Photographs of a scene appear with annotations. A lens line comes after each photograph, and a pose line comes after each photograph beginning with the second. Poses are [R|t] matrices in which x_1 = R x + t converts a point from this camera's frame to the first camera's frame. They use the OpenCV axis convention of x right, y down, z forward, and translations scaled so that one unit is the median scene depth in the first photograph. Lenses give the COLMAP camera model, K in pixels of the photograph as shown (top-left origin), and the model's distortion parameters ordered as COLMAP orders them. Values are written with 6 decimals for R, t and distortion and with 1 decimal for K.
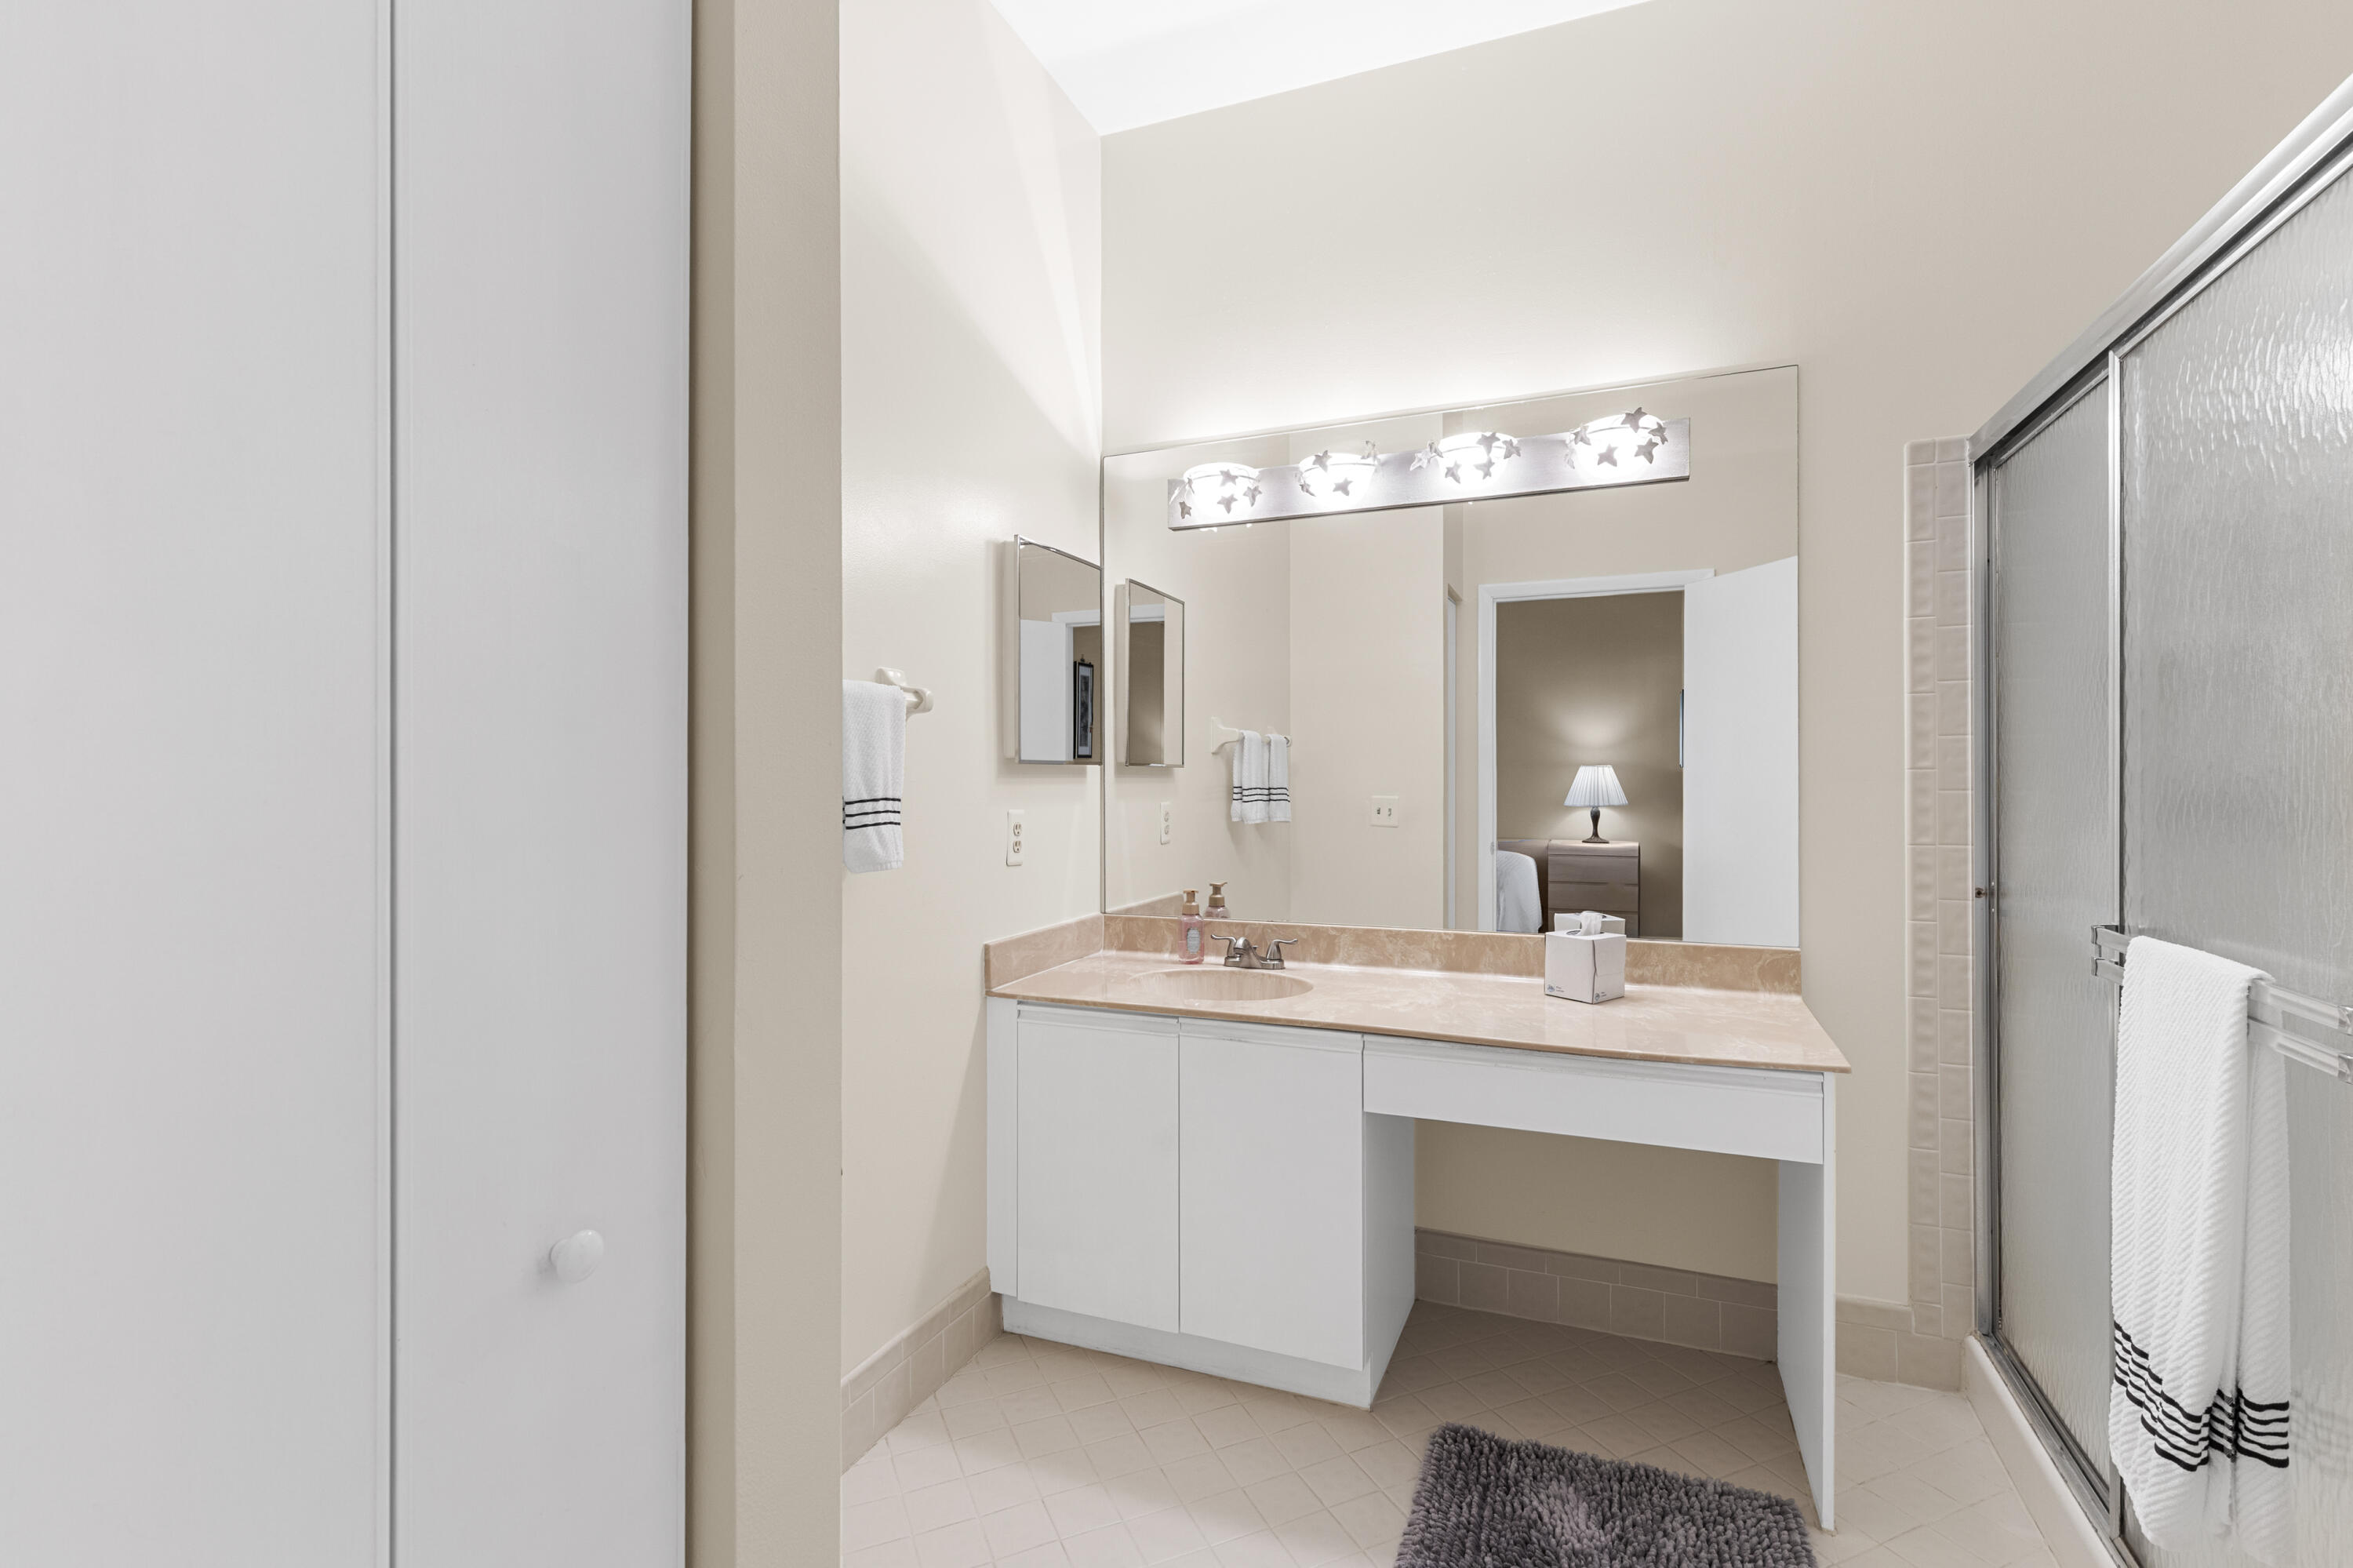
lens RADIAL K [[1053.9, 0, 1185.5], [0, 1053.9, 774.5], [0, 0, 1]] dist [0.005174, -0.000647]
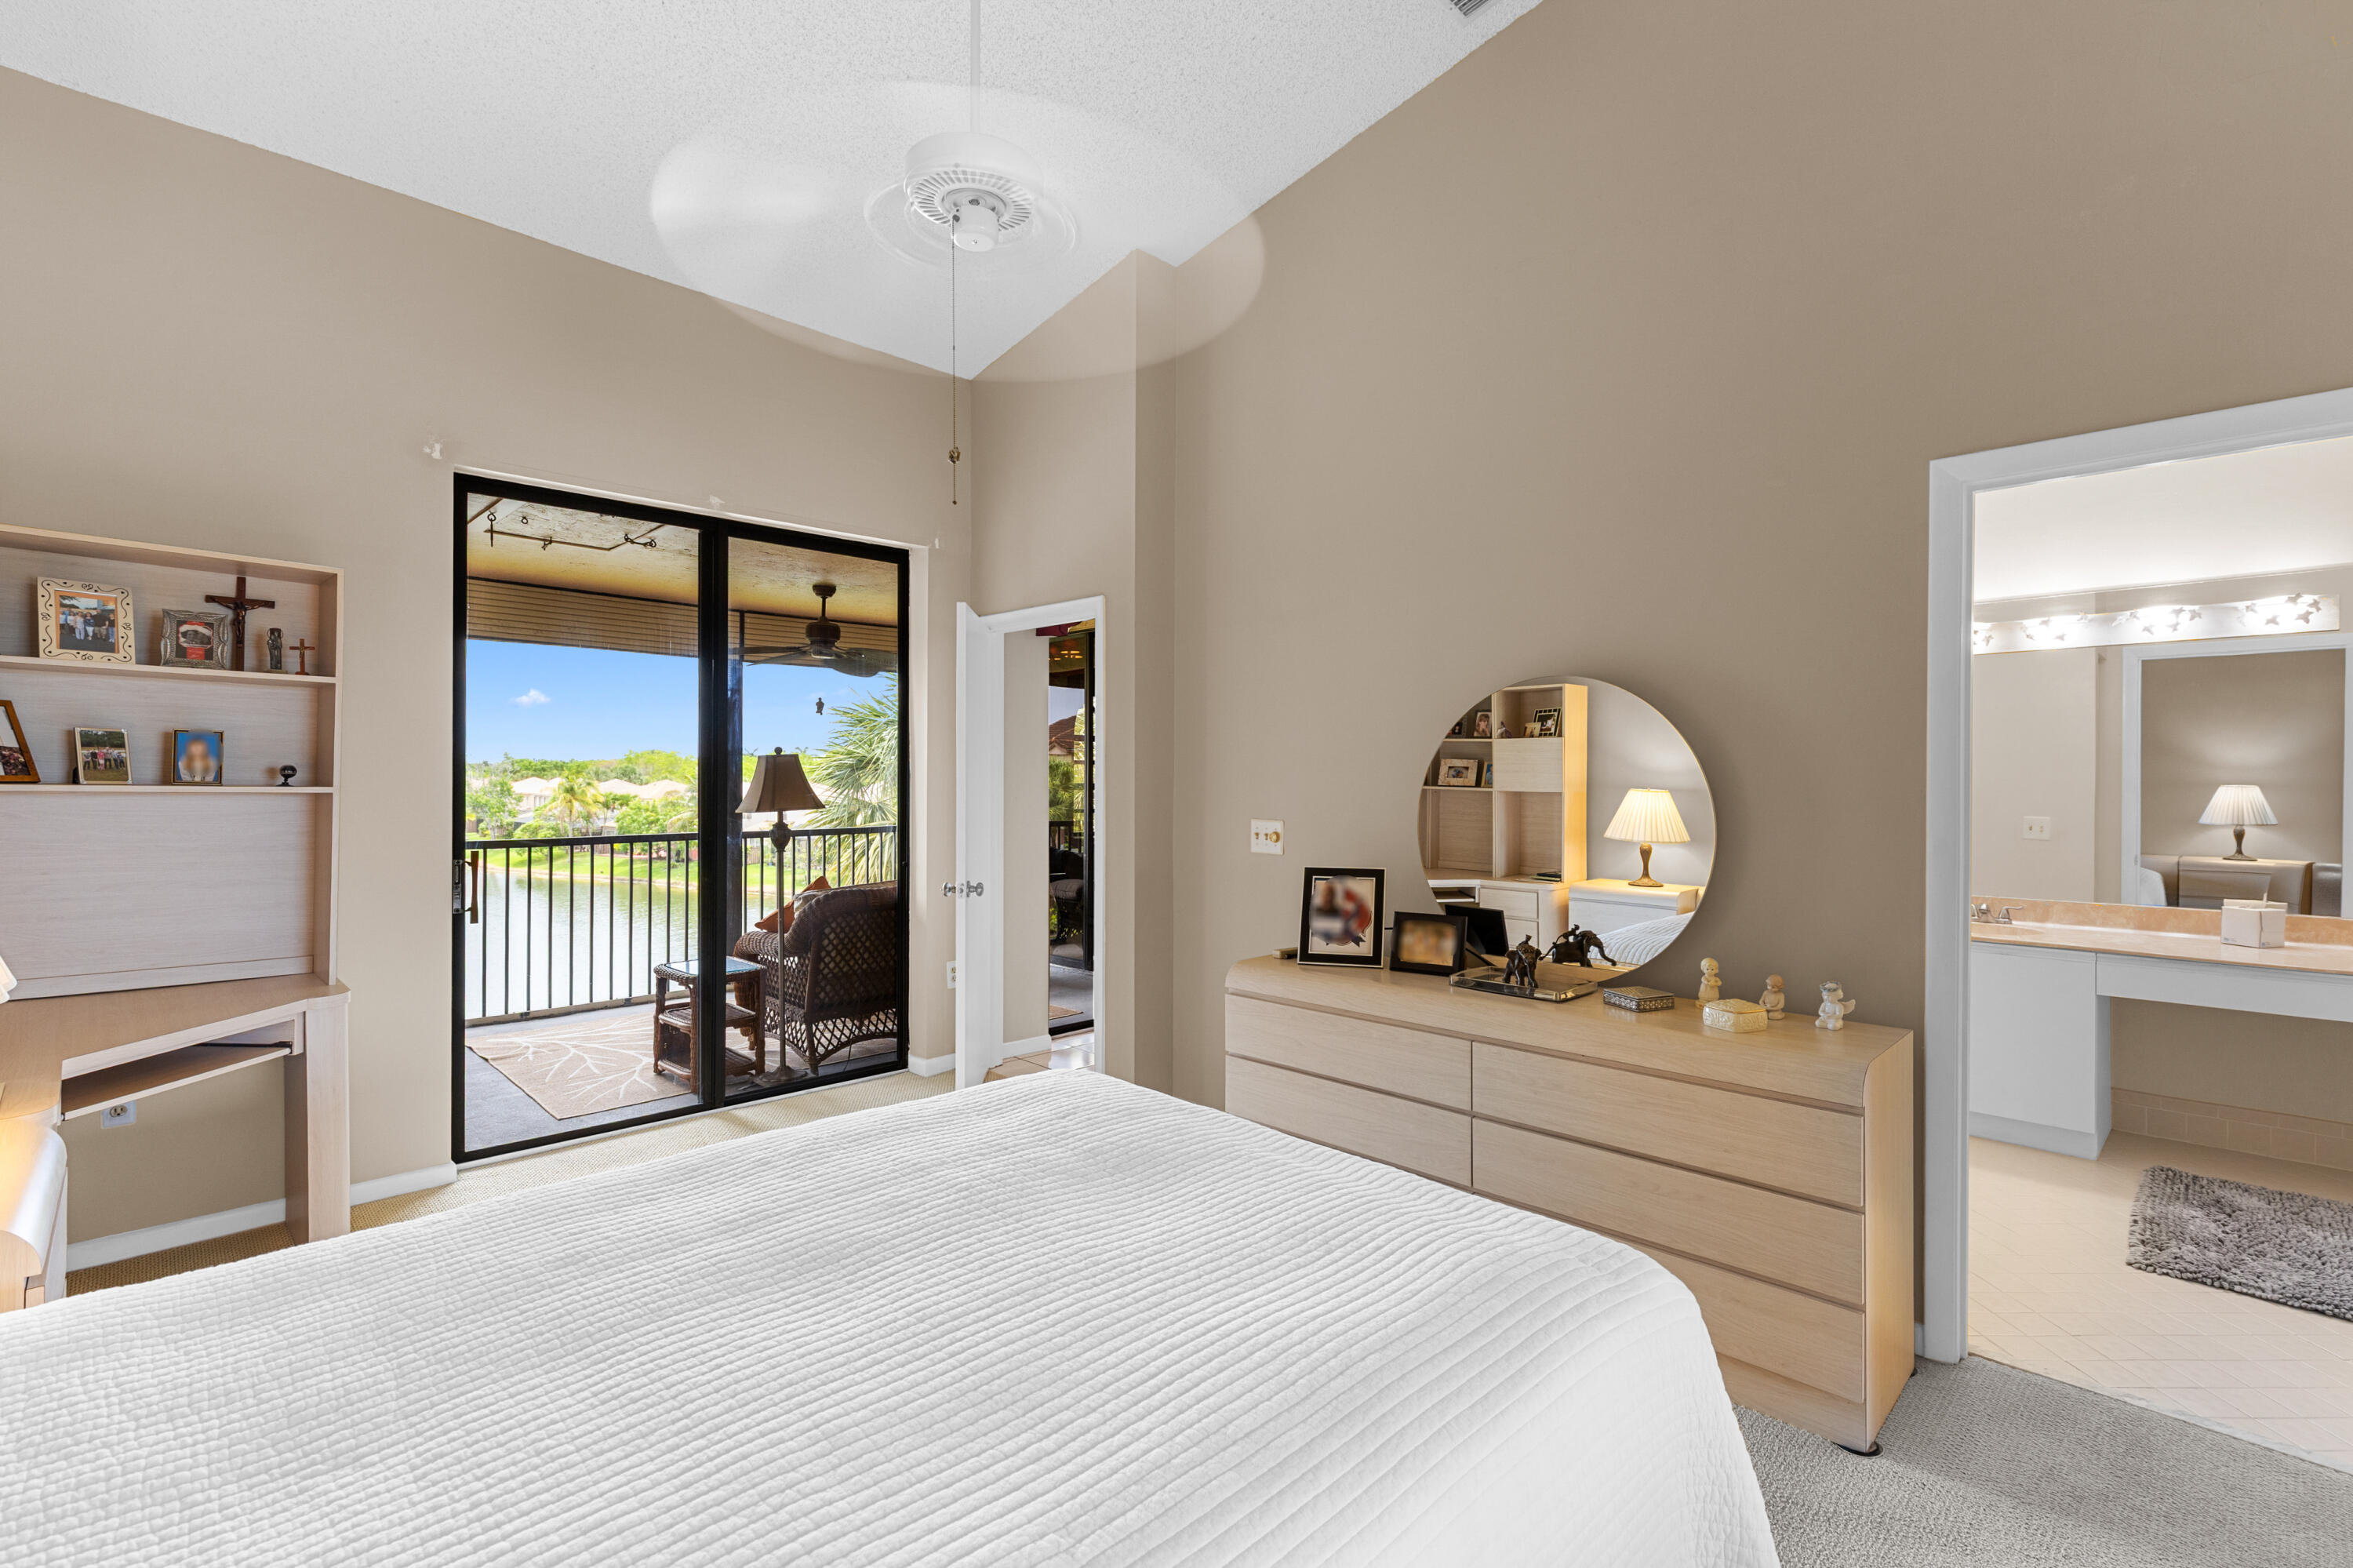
lens RADIAL K [[1053.9, 0, 1185.5], [0, 1053.9, 774.5], [0, 0, 1]] dist [0.005174, -0.000647]
pose [[0.920833, 0.005260, -0.389922, -0.460989], [-0.004556, 0.999986, 0.002731, -0.051814], [0.389931, -0.000738, 0.920844, -1.056468]]
